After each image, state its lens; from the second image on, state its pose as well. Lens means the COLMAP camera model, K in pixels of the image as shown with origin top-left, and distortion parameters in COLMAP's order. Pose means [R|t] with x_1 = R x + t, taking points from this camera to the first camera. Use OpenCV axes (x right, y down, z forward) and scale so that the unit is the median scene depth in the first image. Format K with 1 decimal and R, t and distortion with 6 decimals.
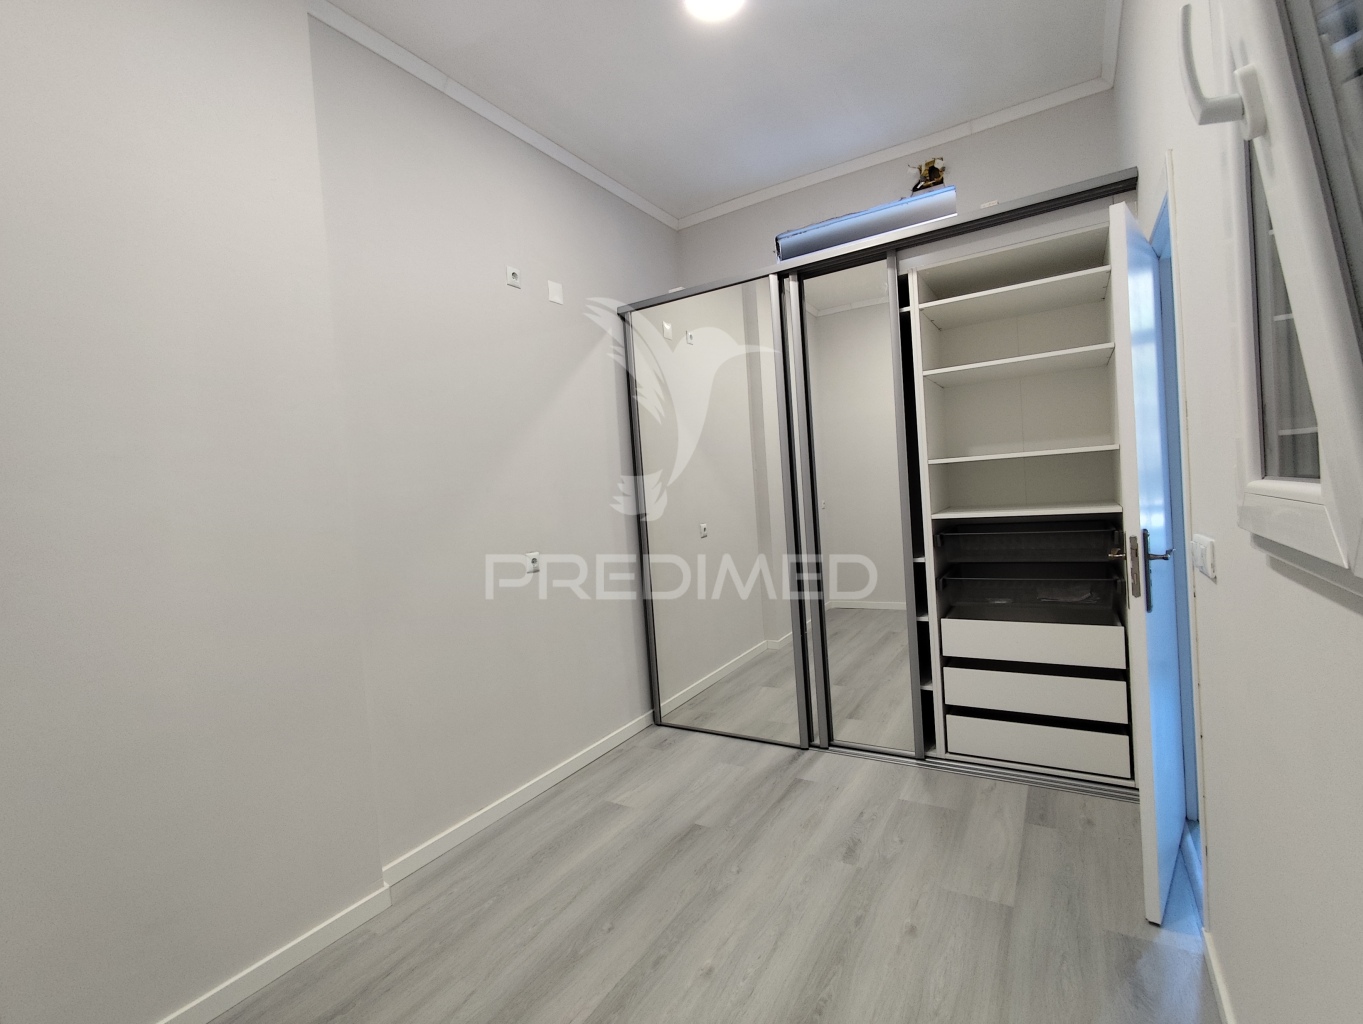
lens RADIAL K [[629.1, 0, 681.5], [0, 629.1, 512.0], [0, 0, 1]] dist [-0.001842, -0.000168]
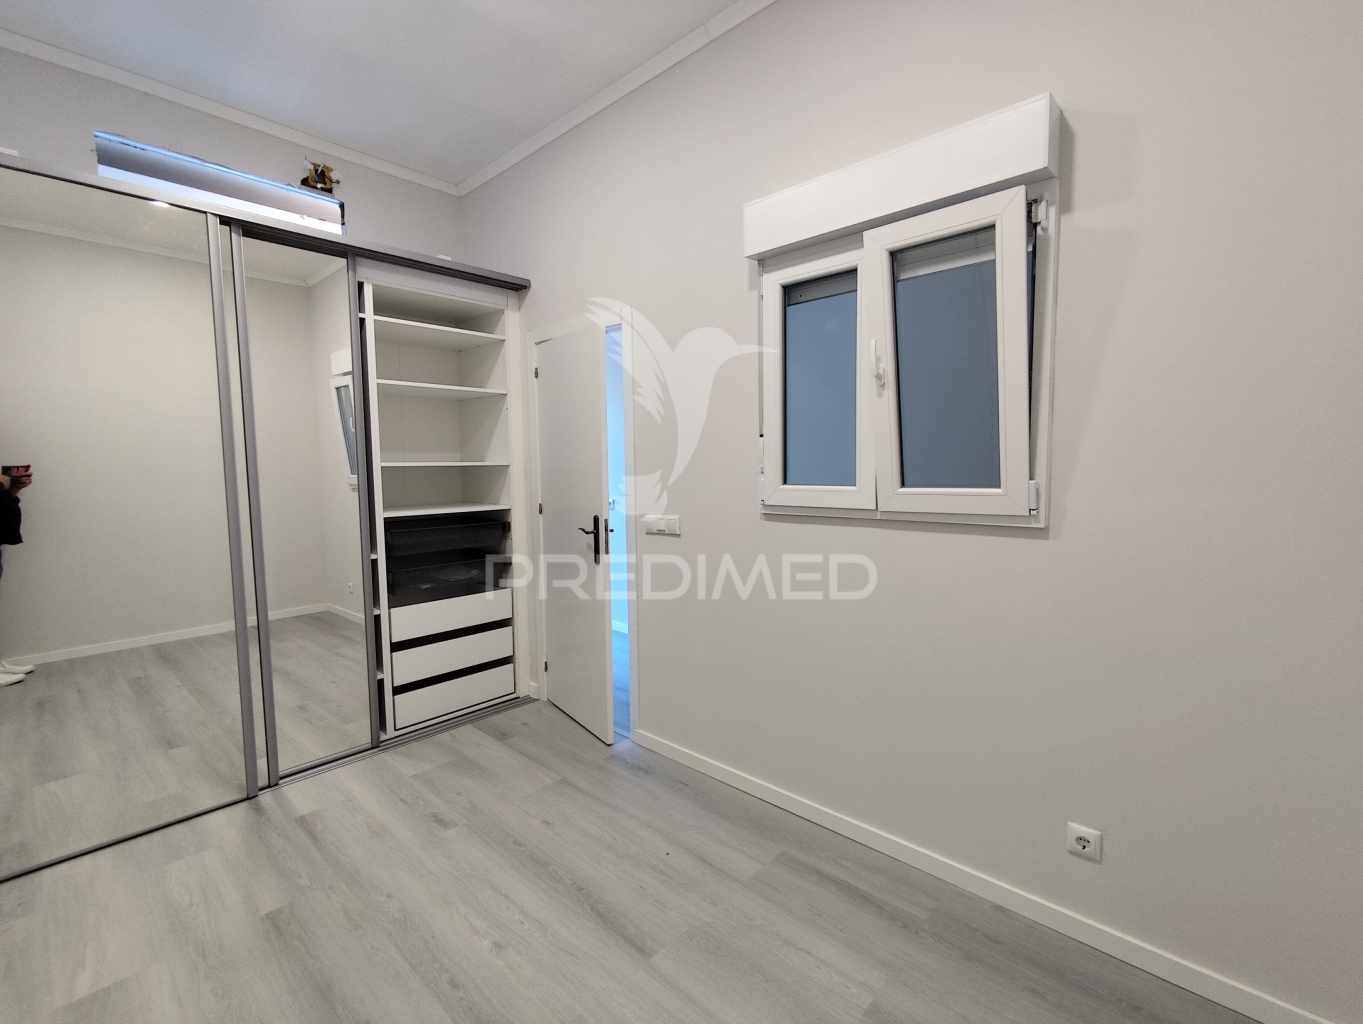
lens RADIAL K [[629.1, 0, 681.5], [0, 629.1, 512.0], [0, 0, 1]] dist [-0.001842, -0.000168]
pose [[0.180009, -0.010111, 0.983613, -0.588594], [0.027769, 0.999601, 0.005193, 0.010517], [-0.983273, 0.026379, 0.180218, 0.315987]]
